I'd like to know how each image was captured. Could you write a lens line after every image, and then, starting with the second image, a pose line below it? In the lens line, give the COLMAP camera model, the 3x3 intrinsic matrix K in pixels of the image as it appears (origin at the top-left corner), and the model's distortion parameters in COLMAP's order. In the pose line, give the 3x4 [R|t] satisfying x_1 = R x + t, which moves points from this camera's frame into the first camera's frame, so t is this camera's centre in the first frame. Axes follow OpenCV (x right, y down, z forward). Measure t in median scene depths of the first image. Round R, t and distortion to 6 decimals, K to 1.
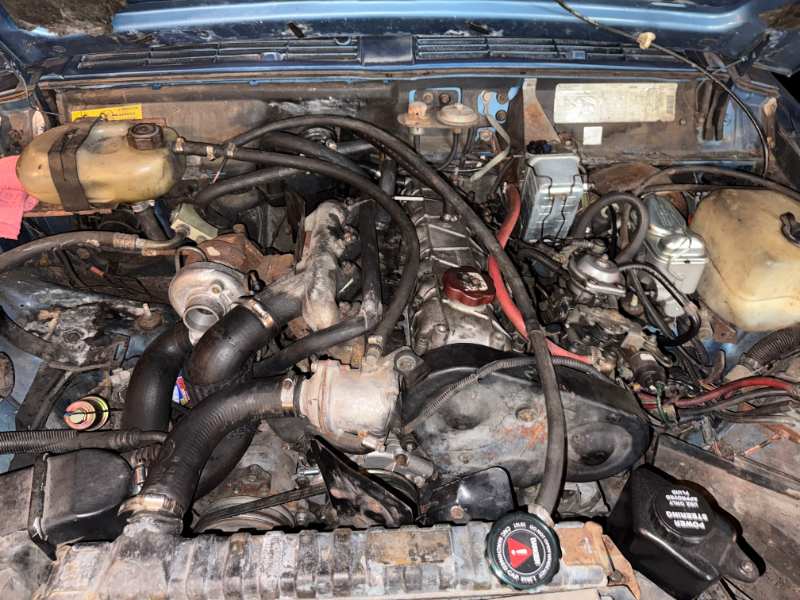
lens RADIAL K [[581.7, 0, 400.0], [0, 581.7, 300.0], [0, 0, 1]] dist [0.068253, -0.048743]
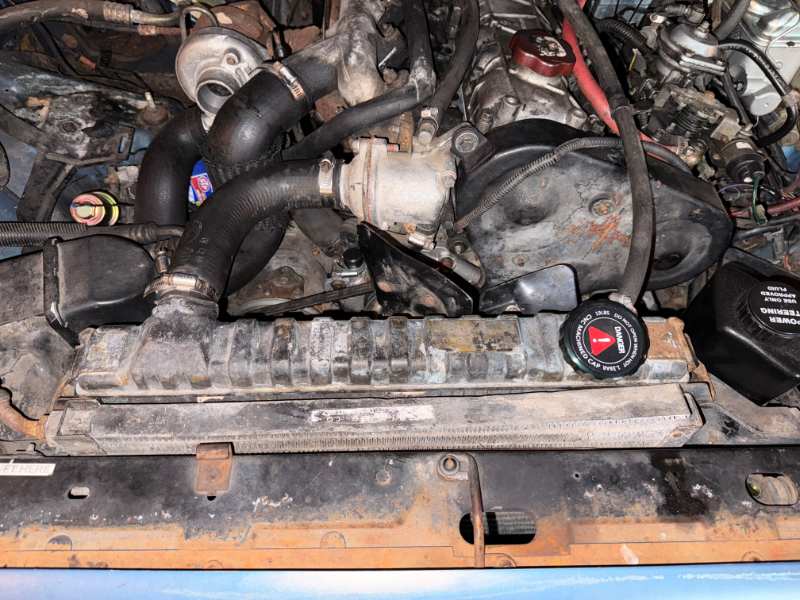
lens RADIAL K [[571.8, 0, 400.0], [0, 571.8, 300.0], [0, 0, 1]] dist [0.095624, -0.093157]
pose [[0.999768, 0.021357, 0.002846, -0.079146], [-0.021414, 0.970341, 0.240790, 0.125332], [0.002381, -0.240795, 0.970573, 0.128490]]
